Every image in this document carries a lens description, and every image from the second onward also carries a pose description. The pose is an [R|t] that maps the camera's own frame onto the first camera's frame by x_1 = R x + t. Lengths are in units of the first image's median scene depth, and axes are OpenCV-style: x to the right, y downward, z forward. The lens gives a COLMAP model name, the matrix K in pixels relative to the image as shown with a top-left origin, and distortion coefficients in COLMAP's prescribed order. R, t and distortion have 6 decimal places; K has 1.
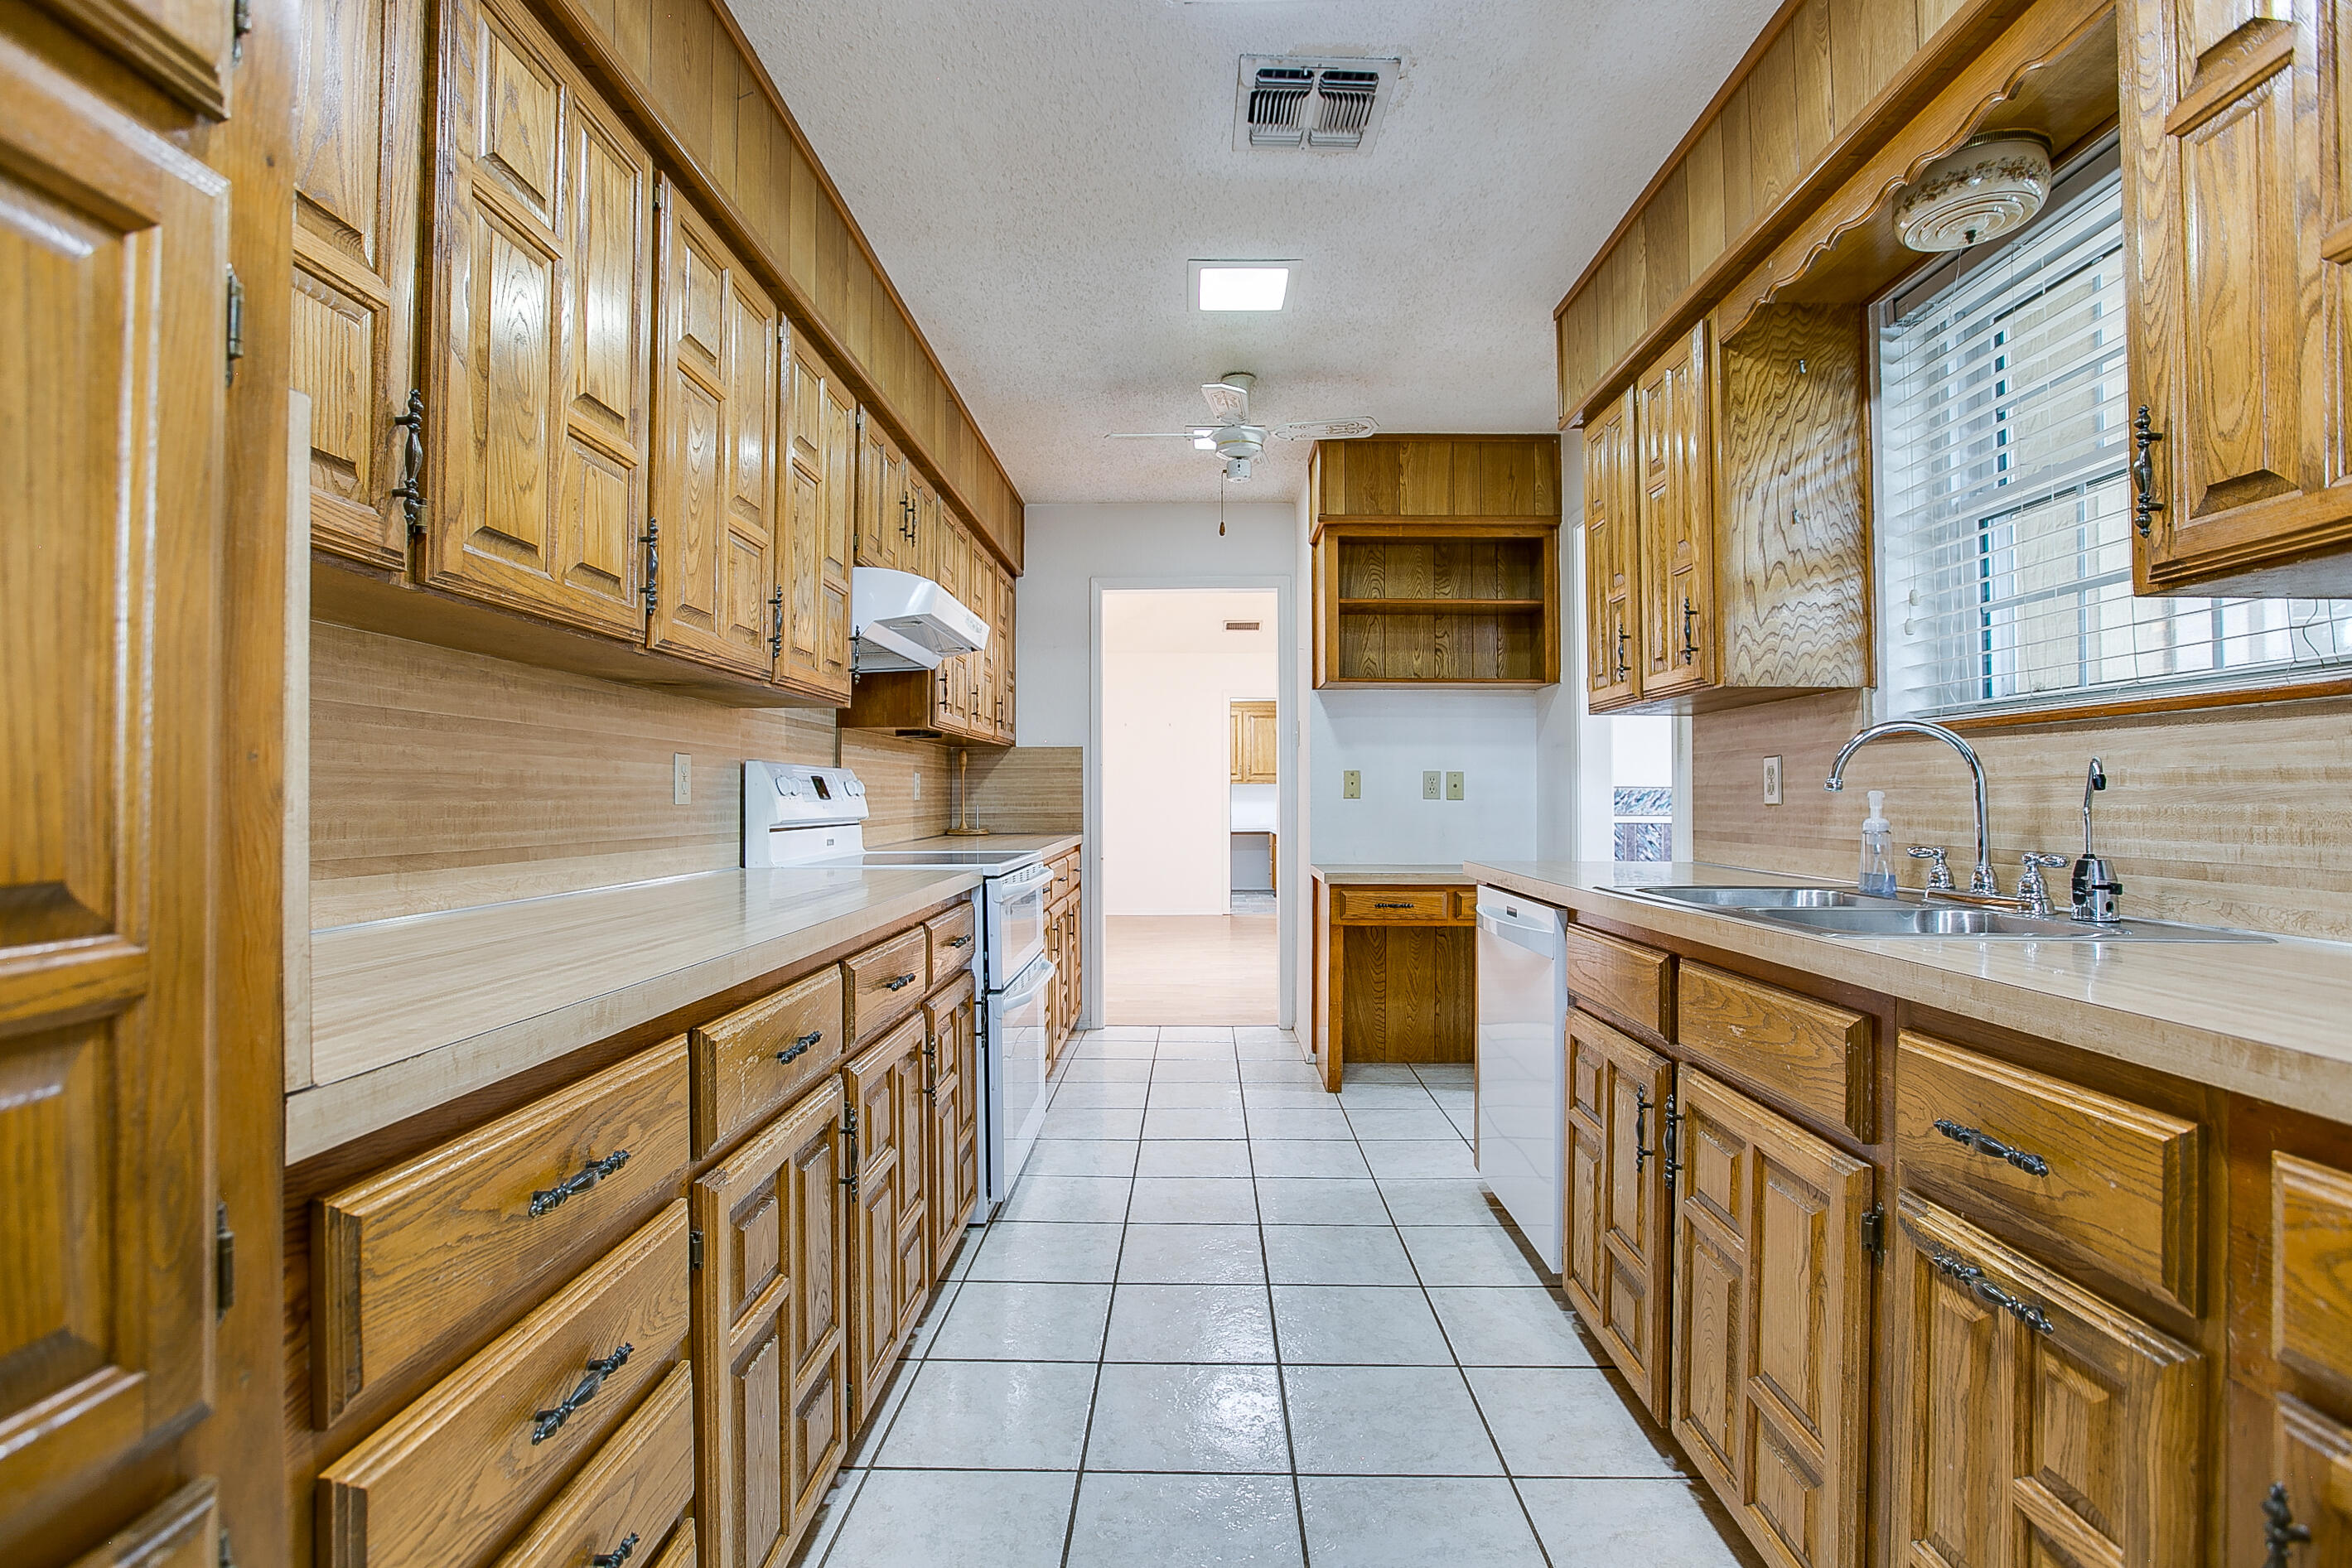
lens RADIAL K [[1085.6, 0, 1185.1], [0, 1085.6, 782.3], [0, 0, 1]] dist [-0.054450, 0.013765]
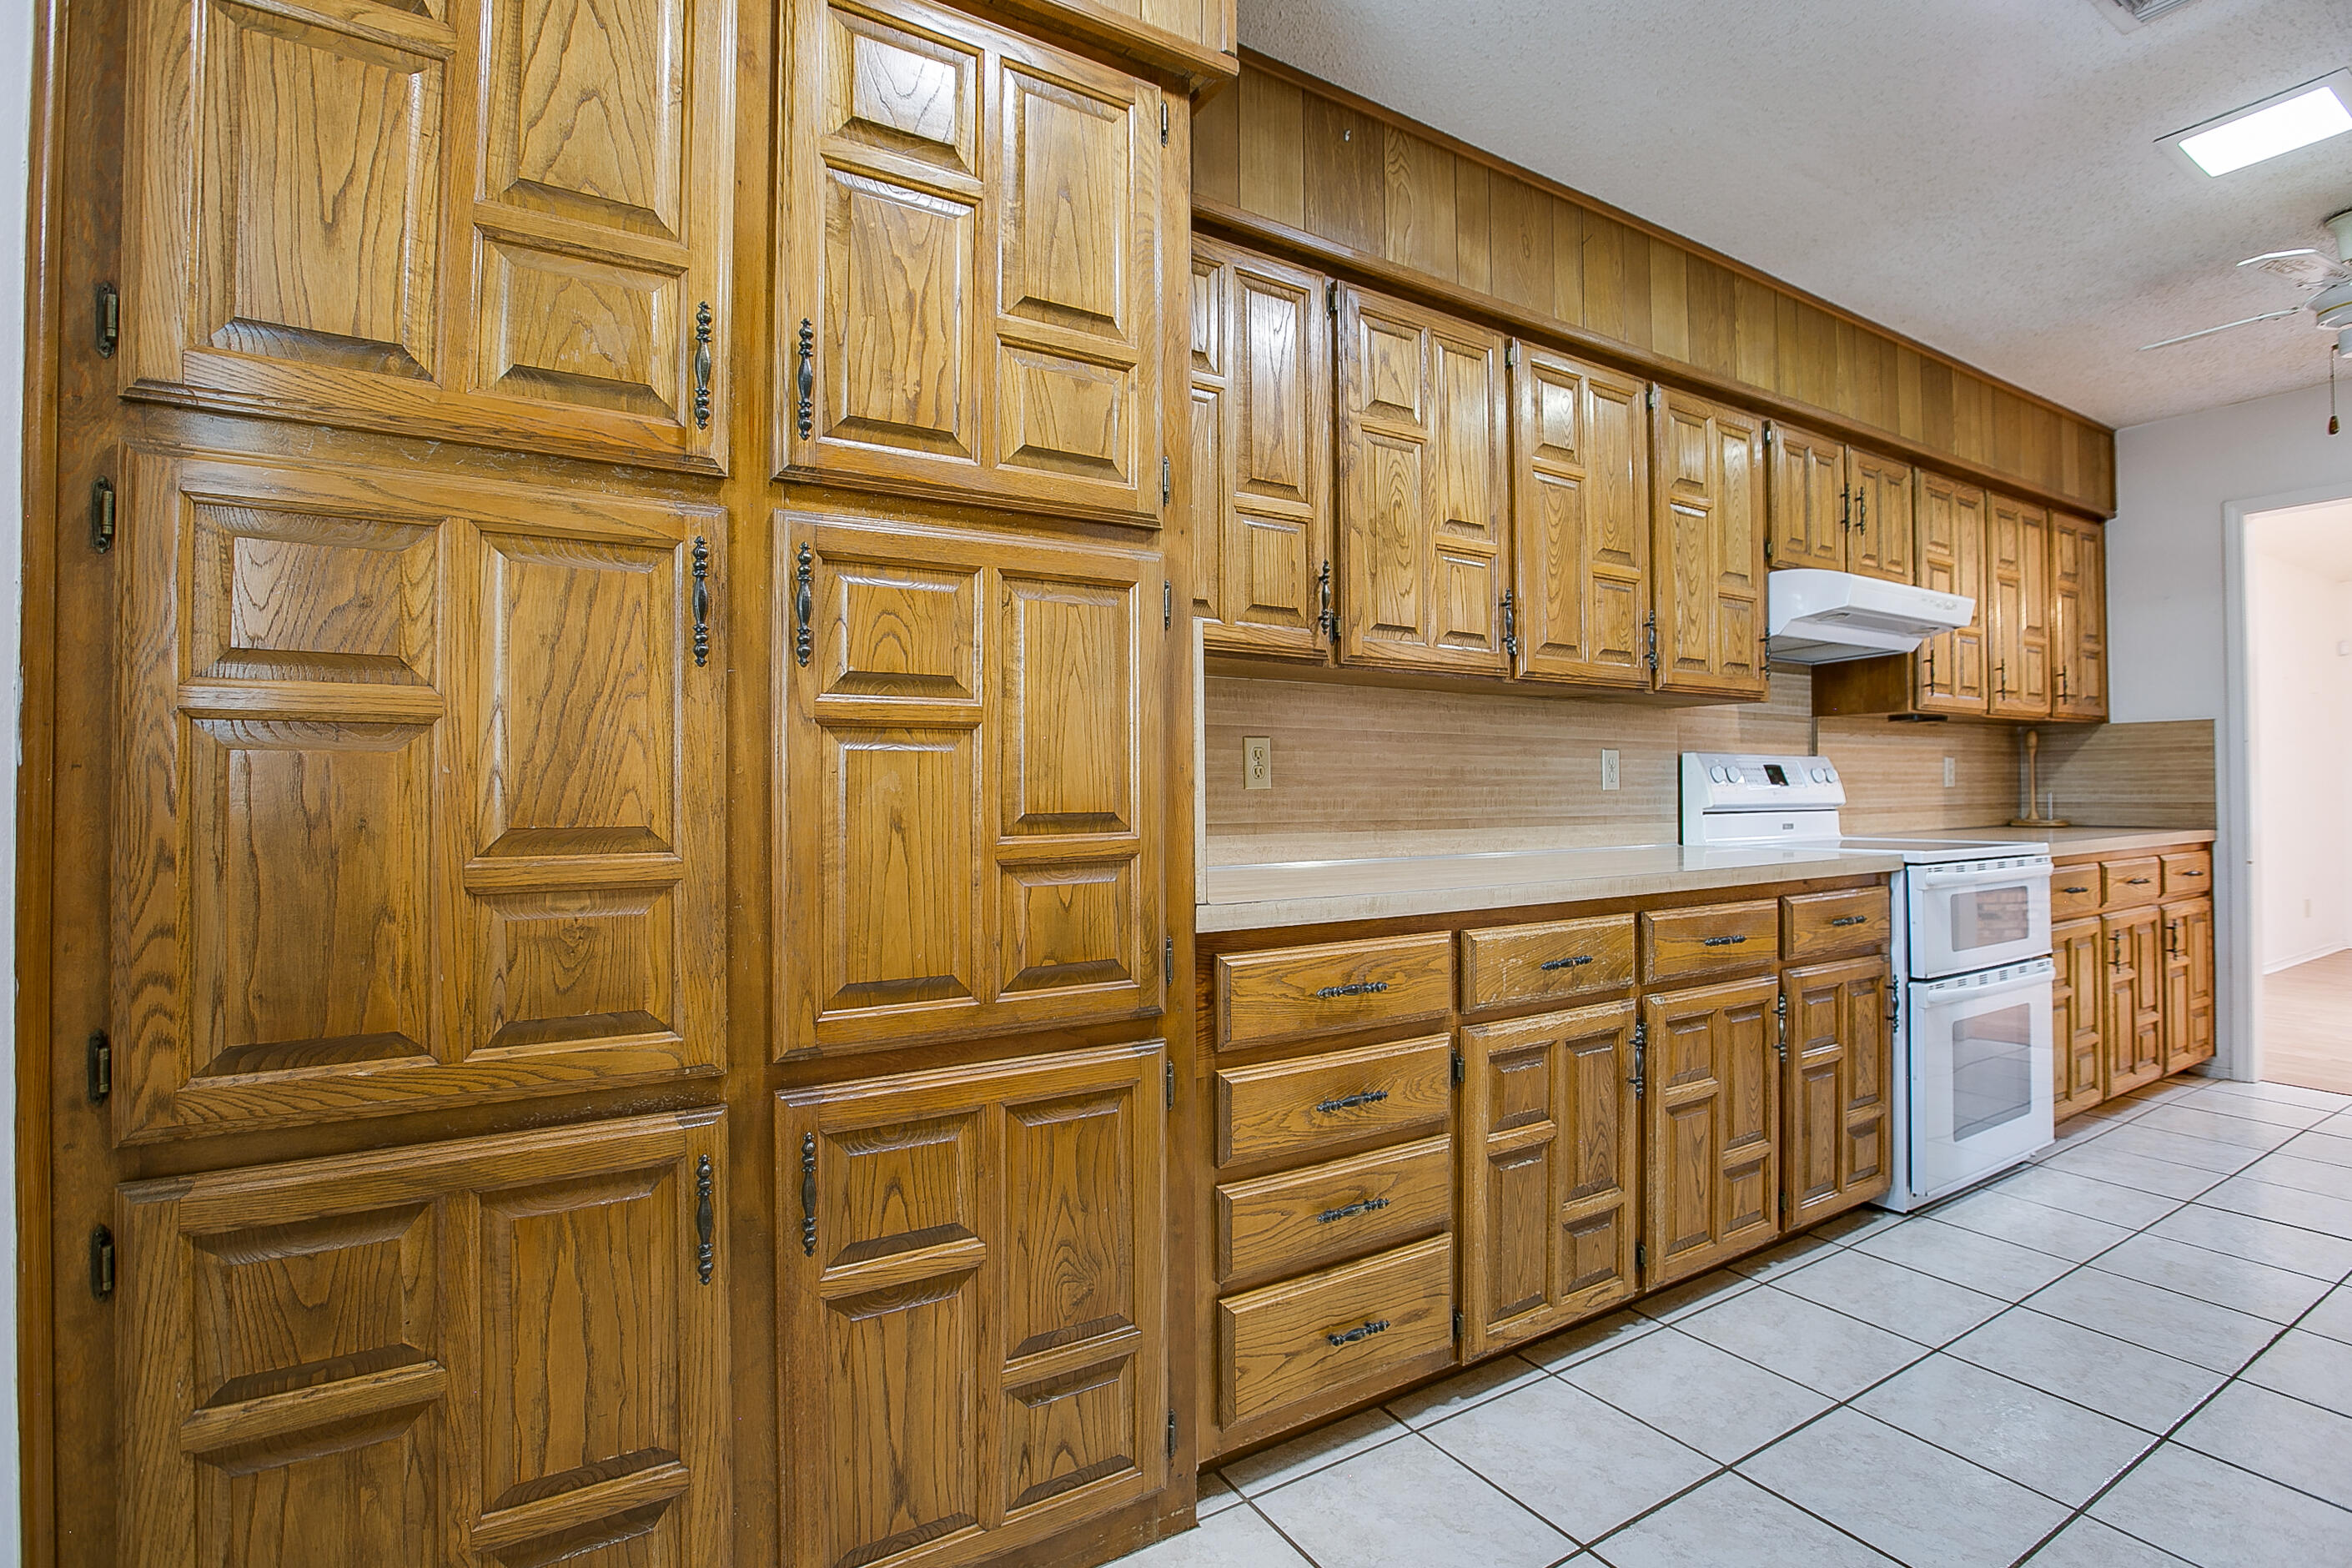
lens RADIAL K [[1085.7, 0, 1176.8], [0, 1085.7, 785.8], [0, 0, 1]] dist [-0.054450, 0.013765]
pose [[0.544427, -0.001181, -0.838807, 0.394110], [0.013718, 0.999878, 0.007495, -0.000974], [0.838696, -0.015587, 0.544377, -0.134480]]
